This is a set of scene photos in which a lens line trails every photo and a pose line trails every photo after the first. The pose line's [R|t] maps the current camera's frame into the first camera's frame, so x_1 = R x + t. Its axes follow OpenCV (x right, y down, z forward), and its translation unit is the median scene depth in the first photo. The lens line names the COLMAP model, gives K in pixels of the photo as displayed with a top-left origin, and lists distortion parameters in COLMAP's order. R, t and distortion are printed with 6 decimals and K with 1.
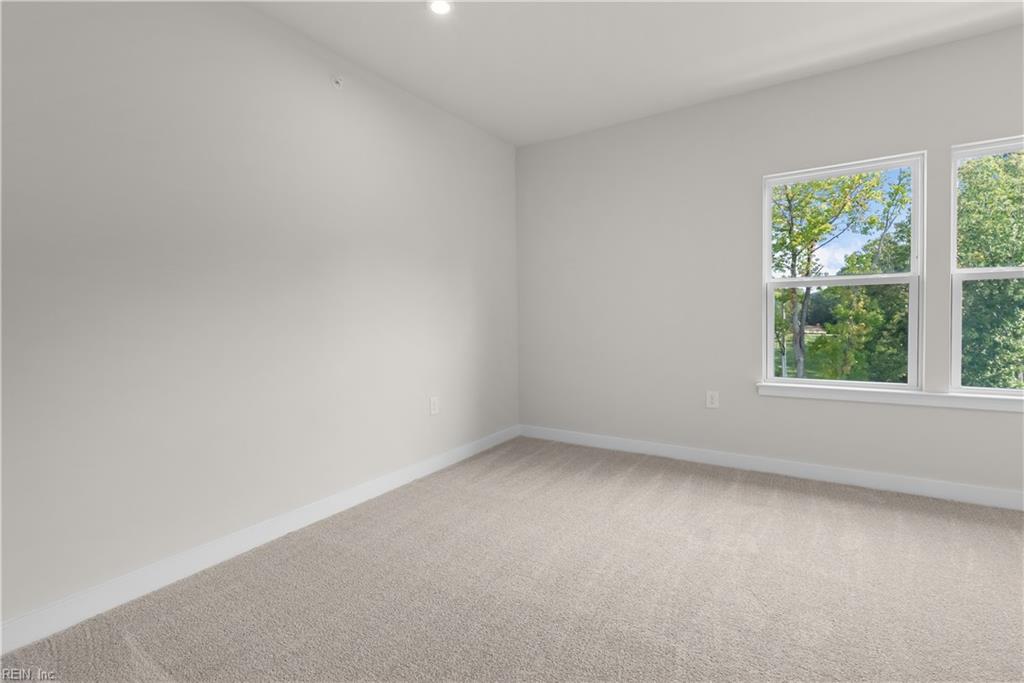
lens RADIAL K [[466.6, 0, 512.2], [0, 466.6, 334.6], [0, 0, 1]] dist [0.001675, -0.000372]
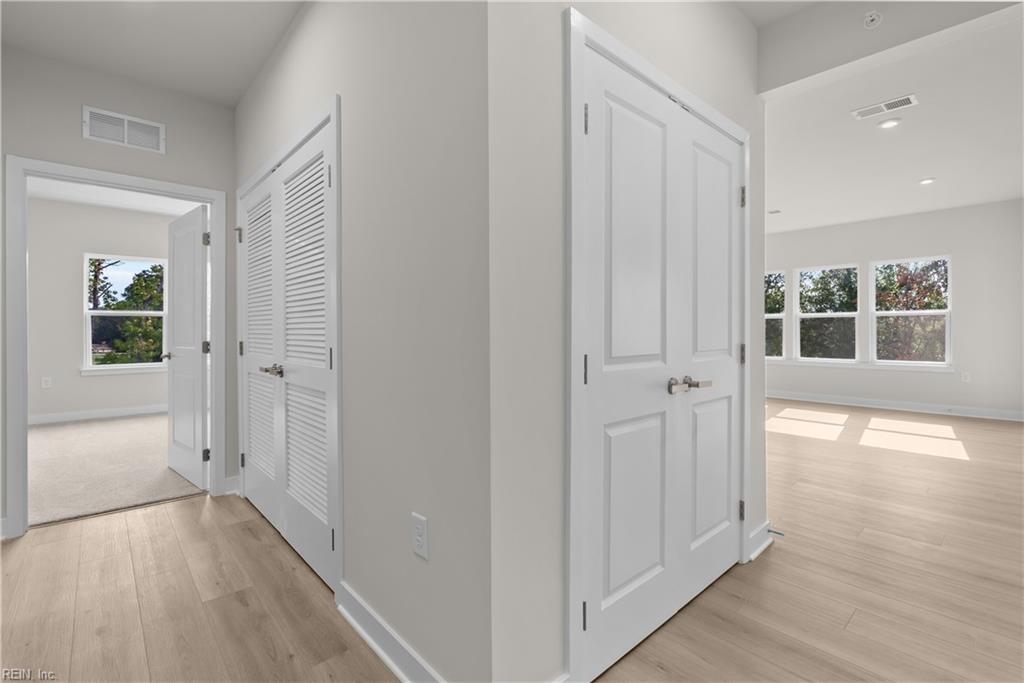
lens RADIAL K [[466.6, 0, 510.0], [0, 466.6, 330.4], [0, 0, 1]] dist [0.001675, -0.000372]
pose [[0.271780, 0.014970, 0.962243, -0.096745], [0.030383, 0.999247, -0.024127, 0.006604], [-0.961880, 0.035793, 0.271121, -0.137559]]
